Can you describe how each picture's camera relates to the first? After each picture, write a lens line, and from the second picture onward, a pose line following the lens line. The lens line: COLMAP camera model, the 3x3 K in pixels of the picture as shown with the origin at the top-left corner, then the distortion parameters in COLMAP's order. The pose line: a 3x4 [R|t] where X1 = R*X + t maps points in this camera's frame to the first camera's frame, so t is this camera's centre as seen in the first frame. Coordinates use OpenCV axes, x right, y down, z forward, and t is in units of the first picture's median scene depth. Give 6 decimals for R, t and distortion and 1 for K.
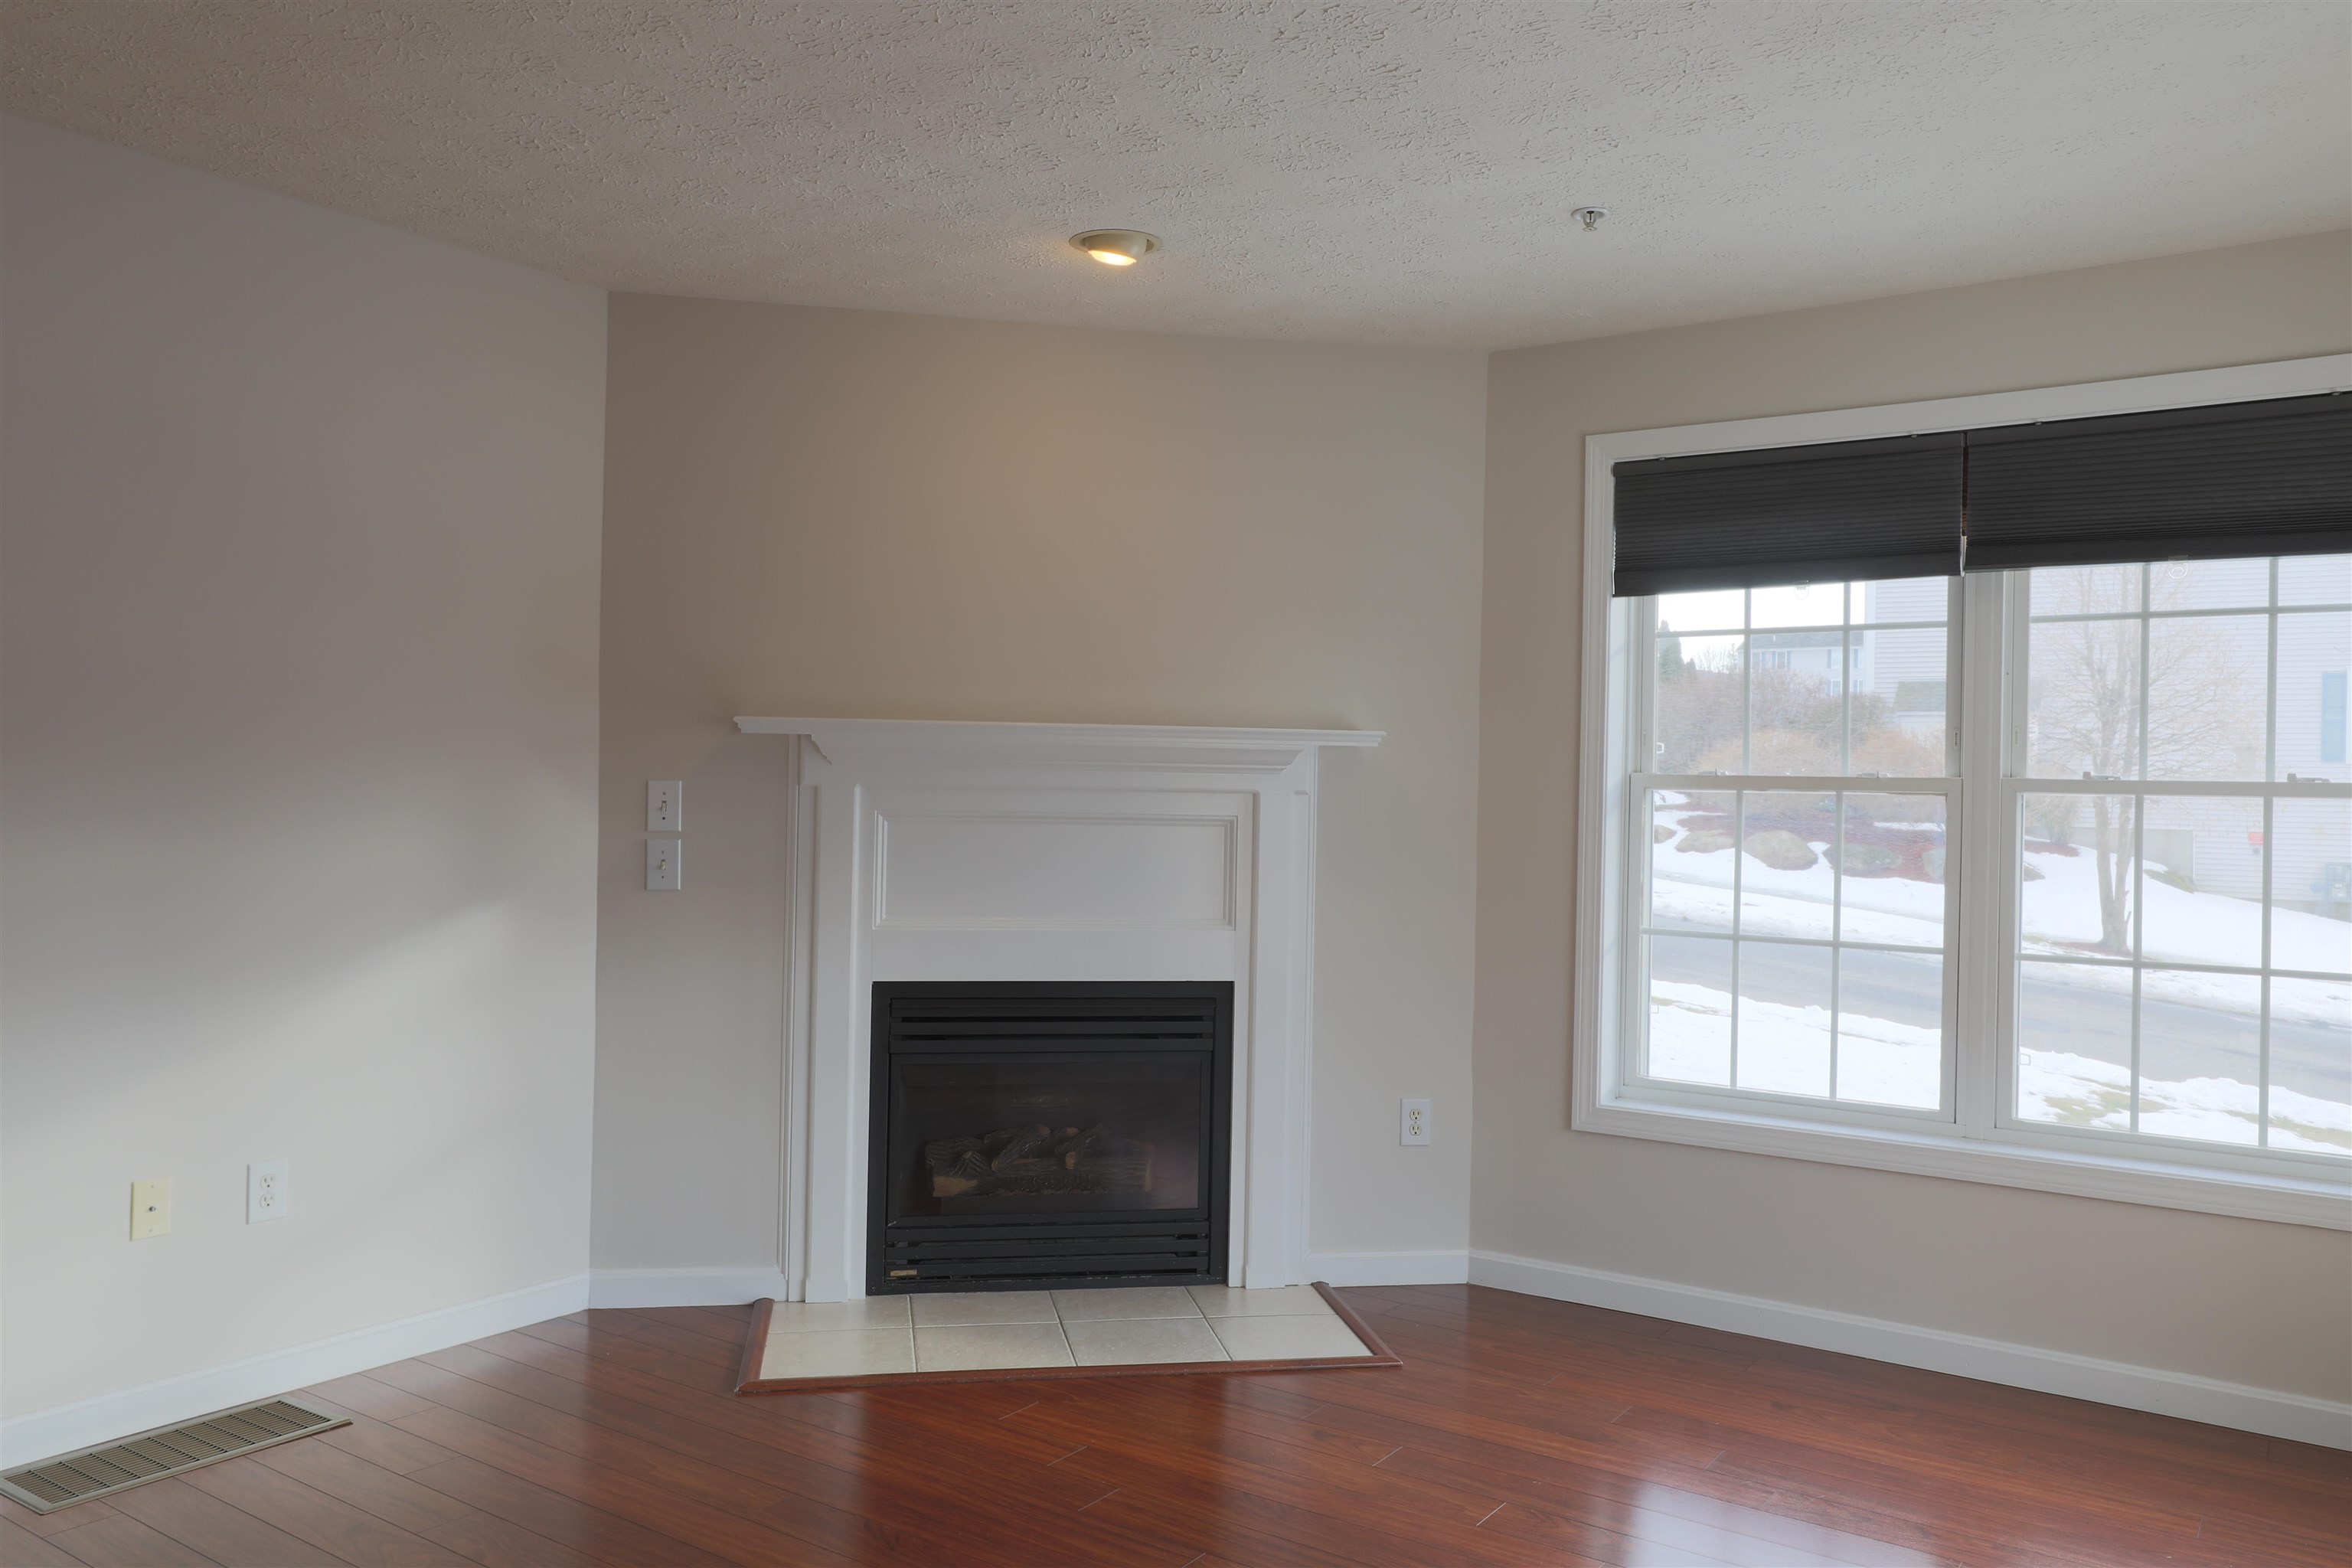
lens RADIAL K [[1759.0, 0, 1176.0], [0, 1759.0, 784.0], [0, 0, 1]] dist [-0.002472, 0.038794]
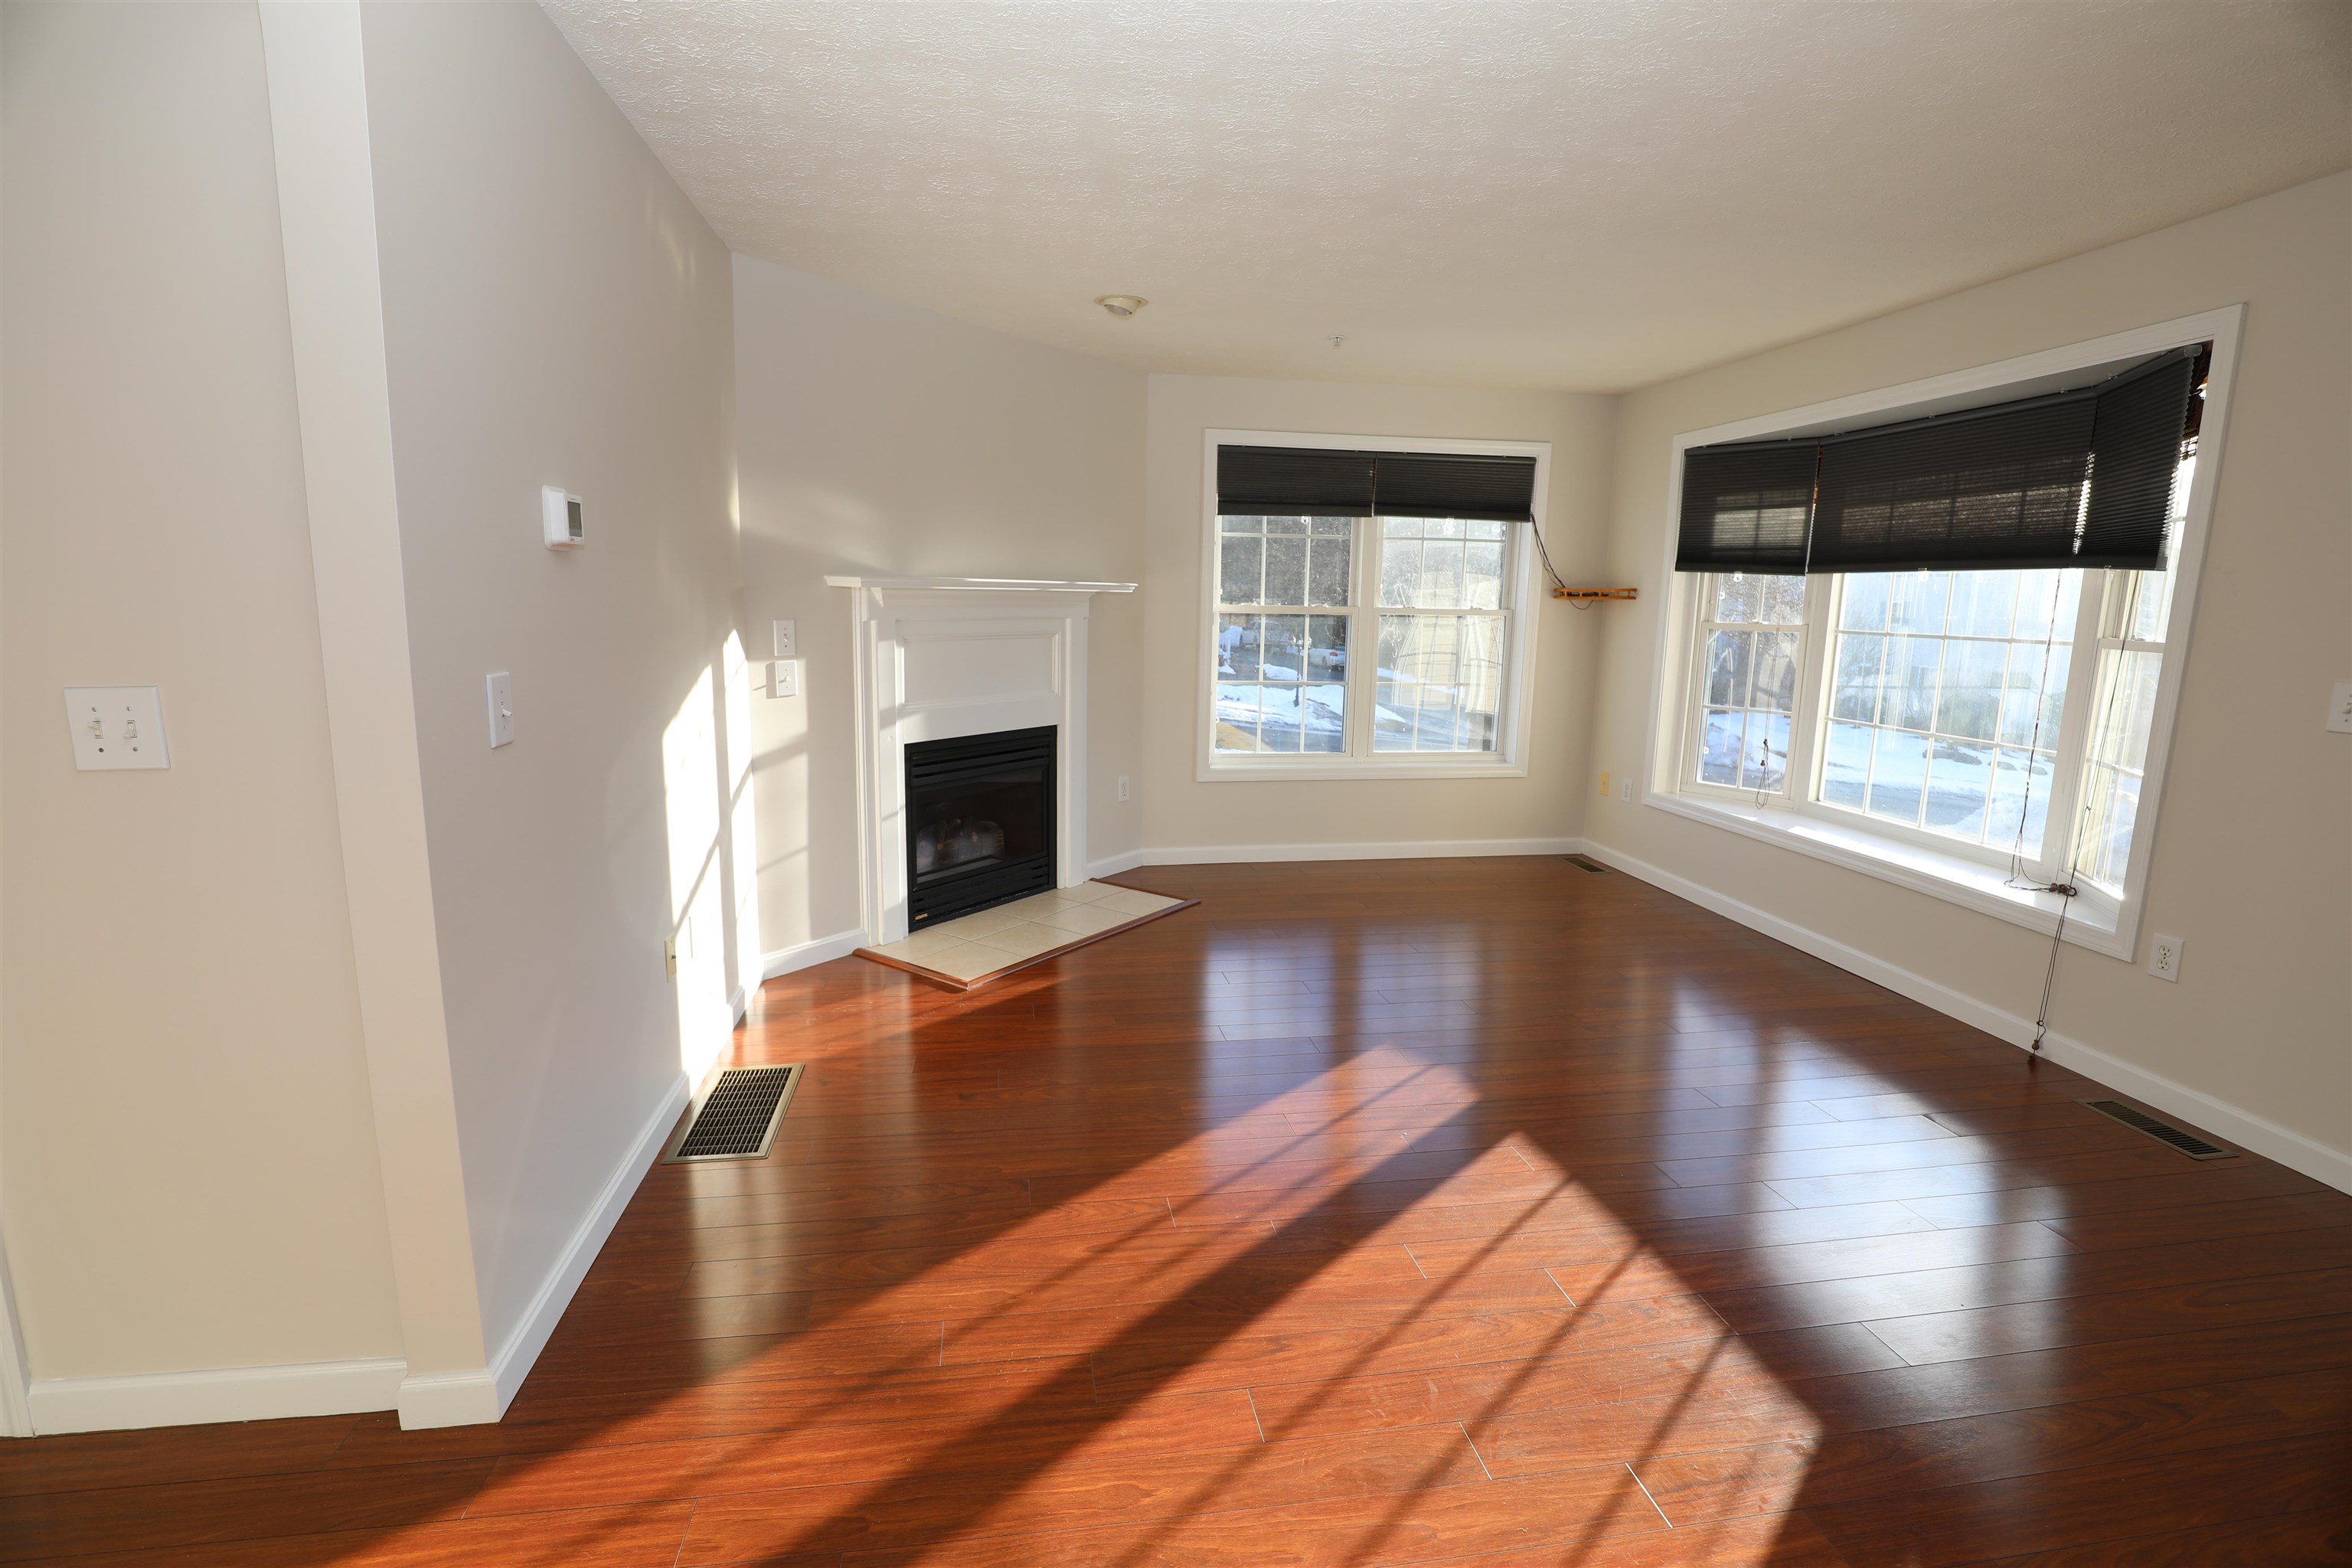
lens RADIAL K [[1085.9, 0, 1176.0], [0, 1085.9, 784.0], [0, 0, 1]] dist [-0.003822, 0.000261]
pose [[0.713157, -0.123545, 0.690031, -0.662853], [-0.003977, 0.983618, 0.180219, -0.029037], [-0.700993, -0.131269, 0.700983, 0.132108]]
